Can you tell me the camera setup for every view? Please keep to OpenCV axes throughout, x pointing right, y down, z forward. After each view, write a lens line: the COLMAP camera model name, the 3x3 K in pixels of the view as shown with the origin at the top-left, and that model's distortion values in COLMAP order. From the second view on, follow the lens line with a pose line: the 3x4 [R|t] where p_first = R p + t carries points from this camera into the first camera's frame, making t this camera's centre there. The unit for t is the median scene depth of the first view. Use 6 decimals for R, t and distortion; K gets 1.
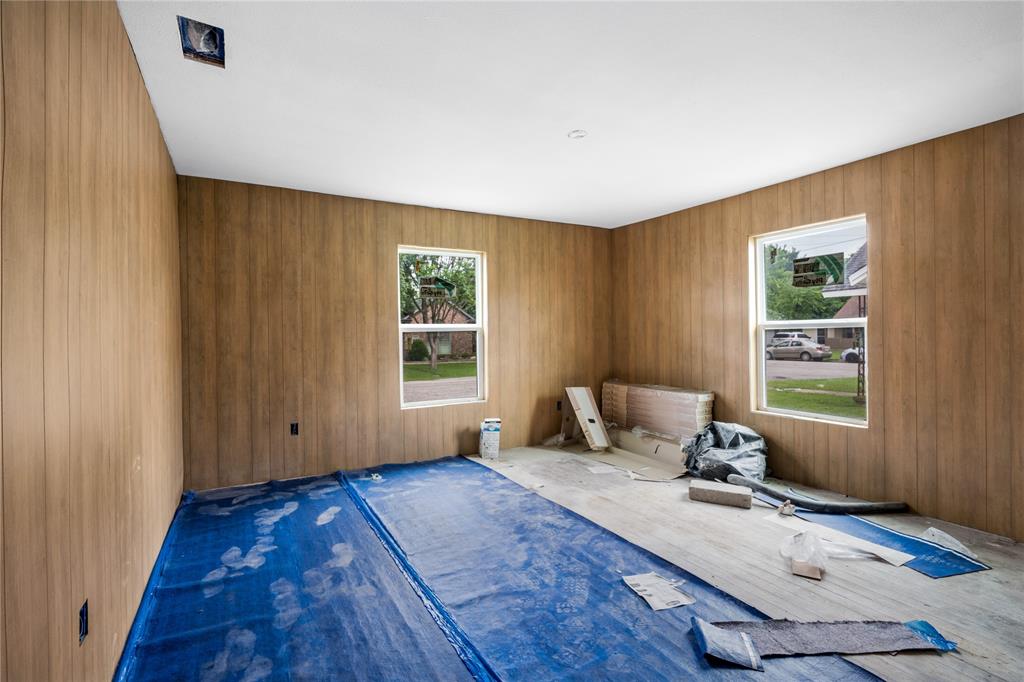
lens RADIAL K [[484.5, 0, 521.3], [0, 484.5, 332.4], [0, 0, 1]] dist [-0.004224, -0.000626]
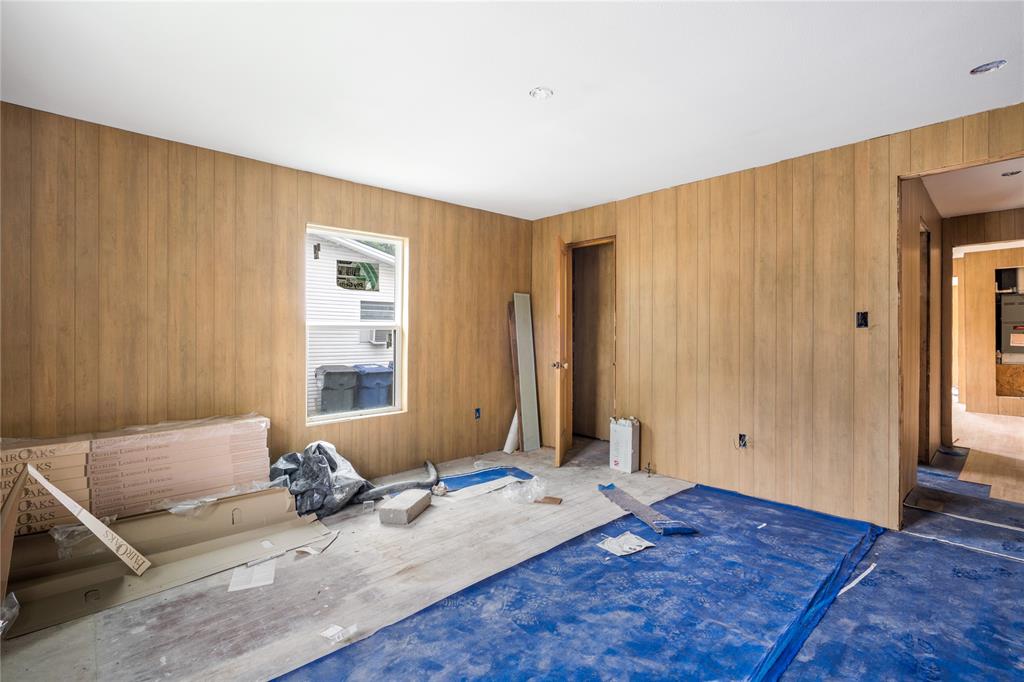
lens RADIAL K [[484.5, 0, 516.8], [0, 484.5, 335.2], [0, 0, 1]] dist [-0.004224, -0.000626]
pose [[-0.234899, -0.005660, 0.972003, -0.594304], [-0.004971, 0.999977, 0.004622, -0.005012], [-0.972007, -0.003746, -0.234922, 1.087205]]
